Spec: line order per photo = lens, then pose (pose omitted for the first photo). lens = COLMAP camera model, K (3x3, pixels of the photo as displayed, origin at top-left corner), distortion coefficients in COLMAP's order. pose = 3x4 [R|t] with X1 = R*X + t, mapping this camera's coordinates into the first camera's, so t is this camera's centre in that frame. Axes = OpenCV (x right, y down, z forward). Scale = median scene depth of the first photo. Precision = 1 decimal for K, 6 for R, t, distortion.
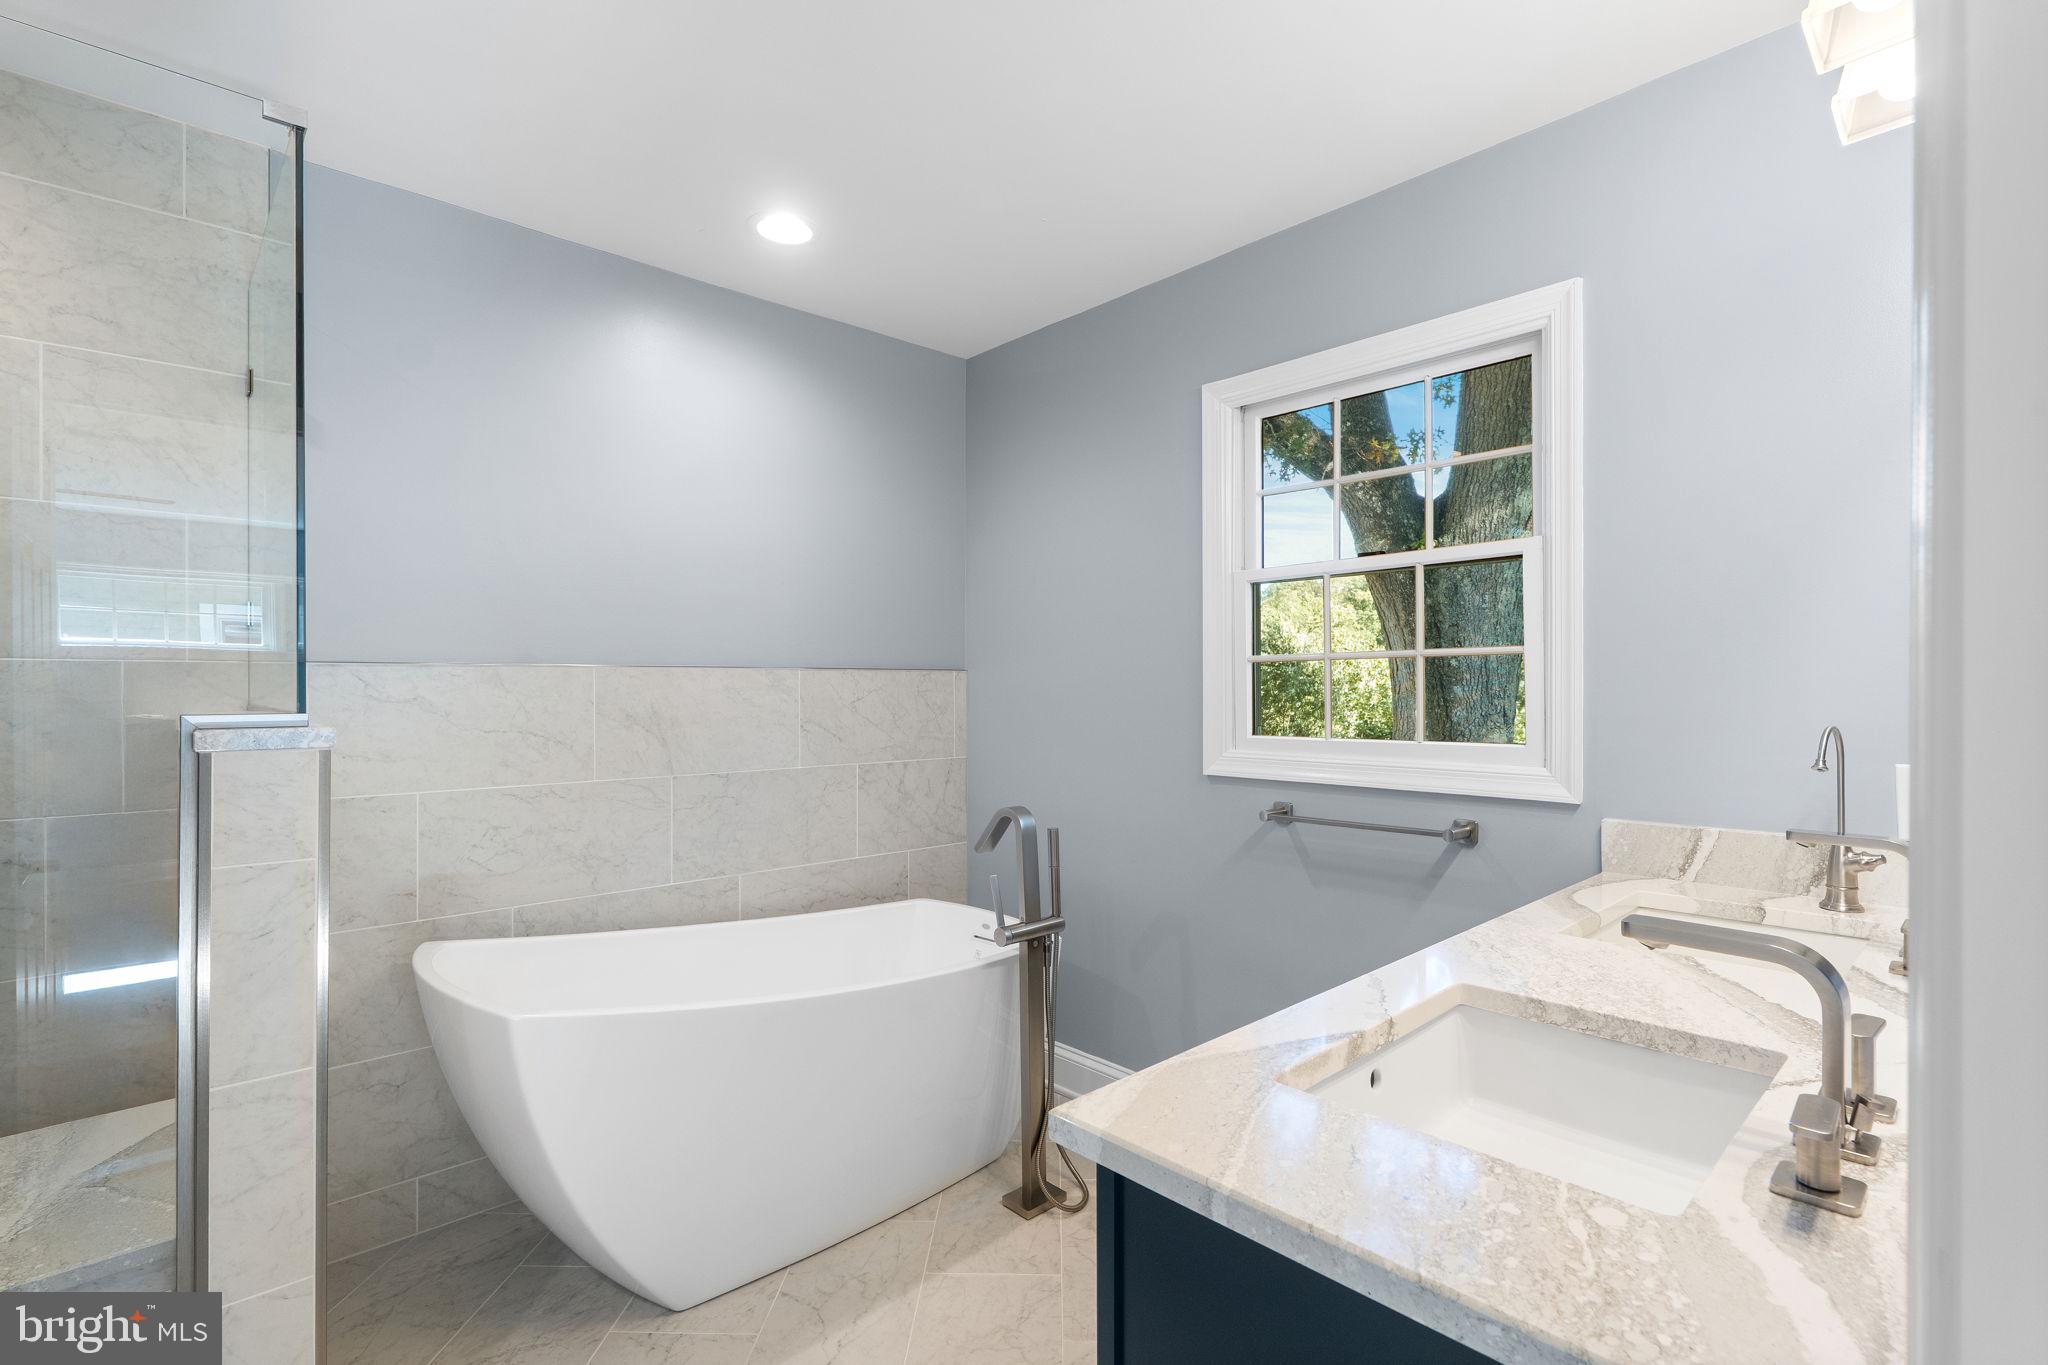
lens RADIAL K [[963.3, 0, 1023.2], [0, 963.3, 685.2], [0, 0, 1]] dist [-0.001650, 0.000092]
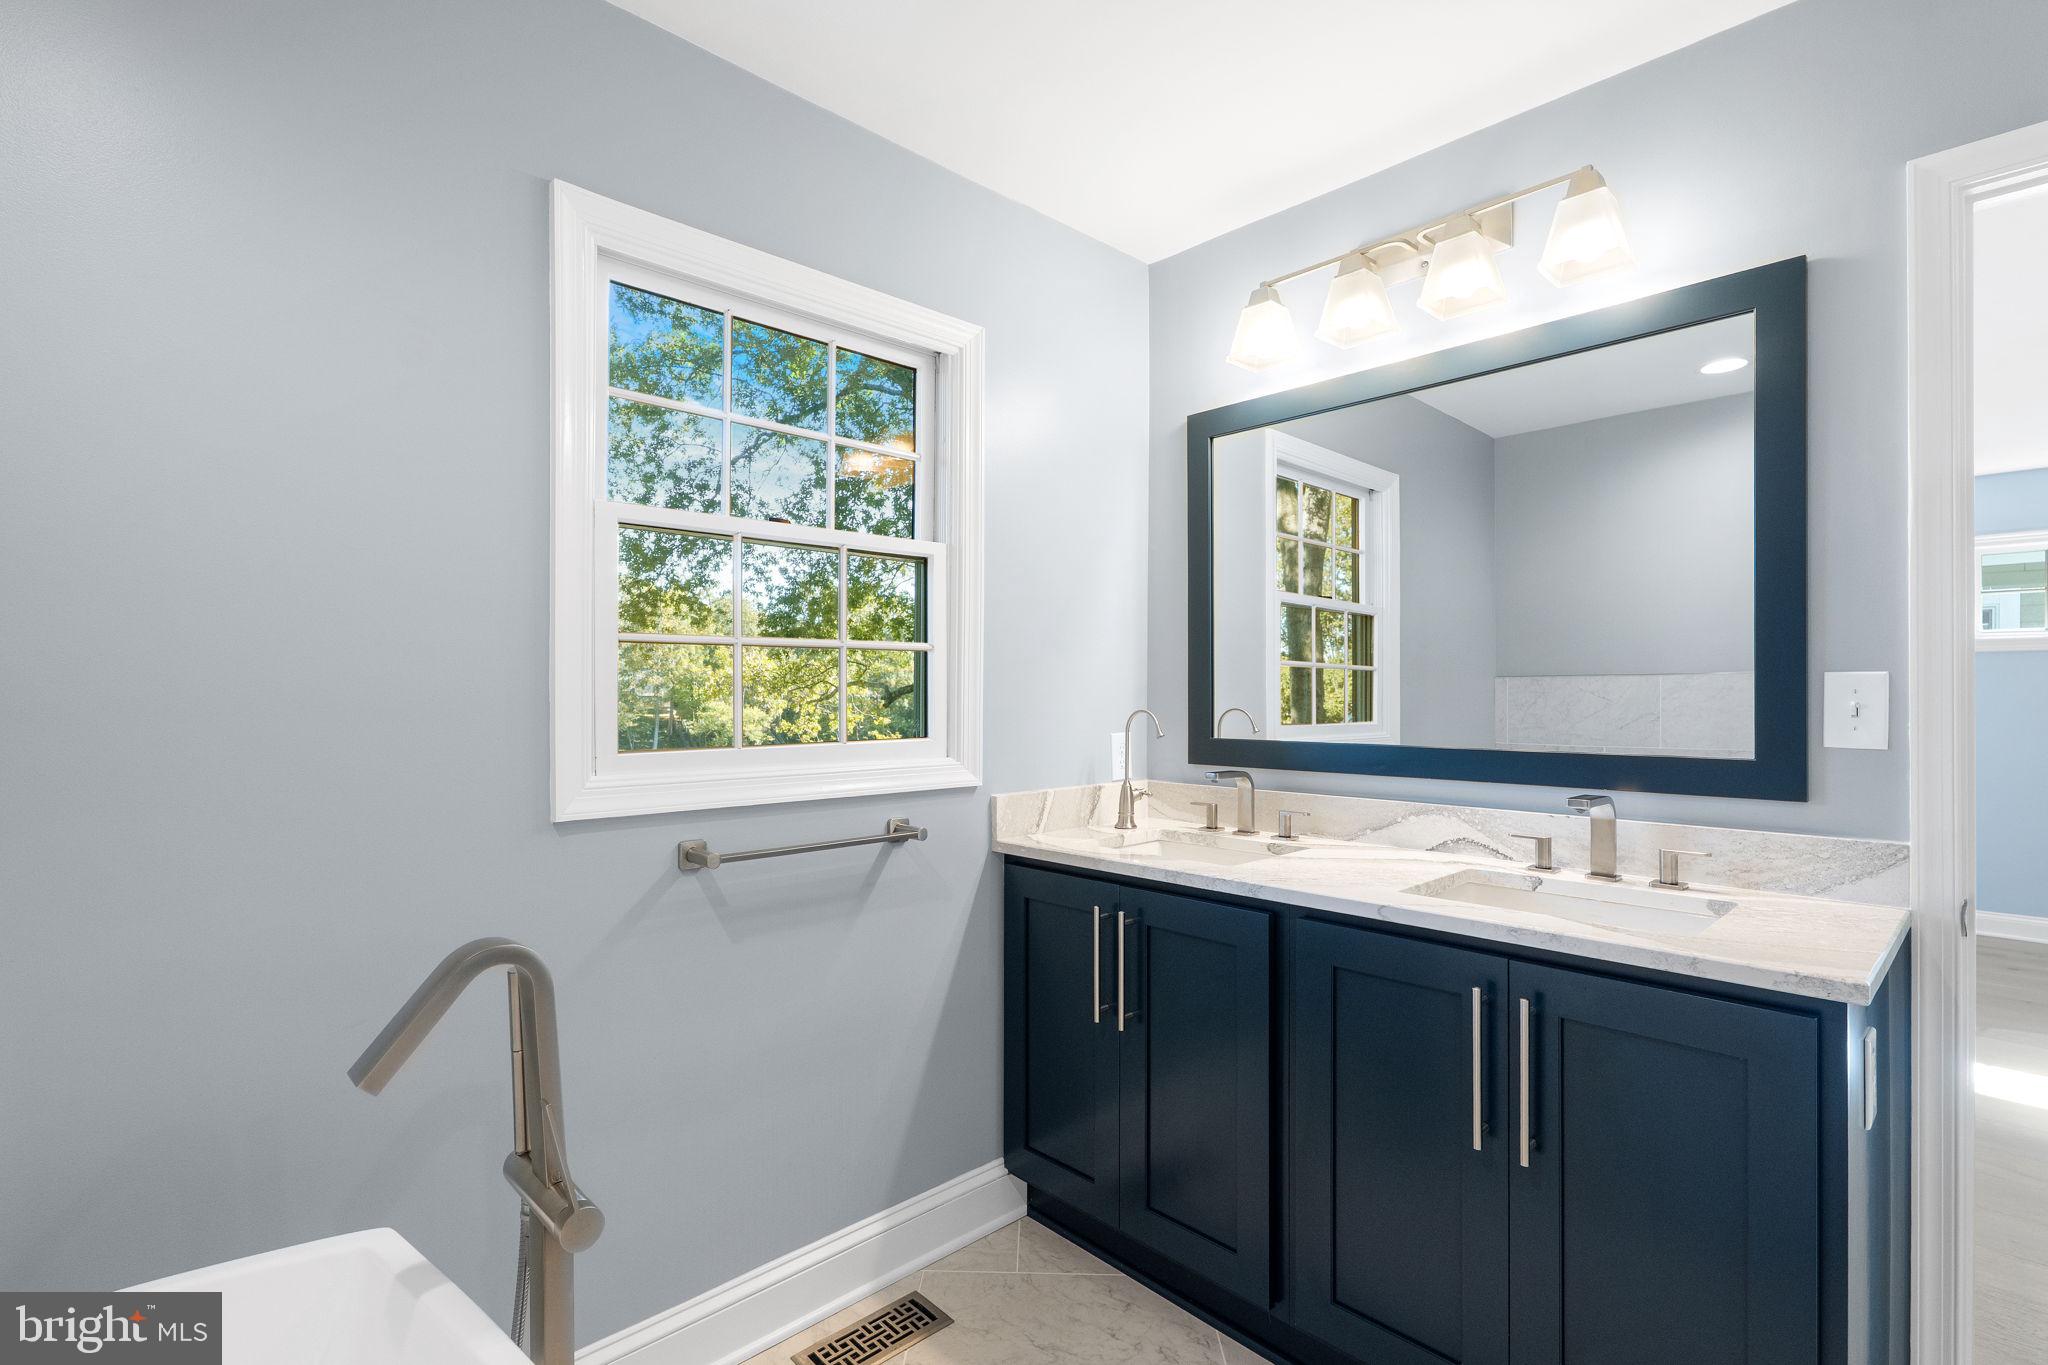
lens RADIAL K [[971.5, 0, 1018.5], [0, 971.5, 697.2], [0, 0, 1]] dist [0.001570, 0.001043]
pose [[0.006039, -0.000634, 0.999982, -0.485993], [0.001490, 0.999999, 0.000625, 0.015633], [-0.999981, 0.001487, 0.006040, 0.810271]]
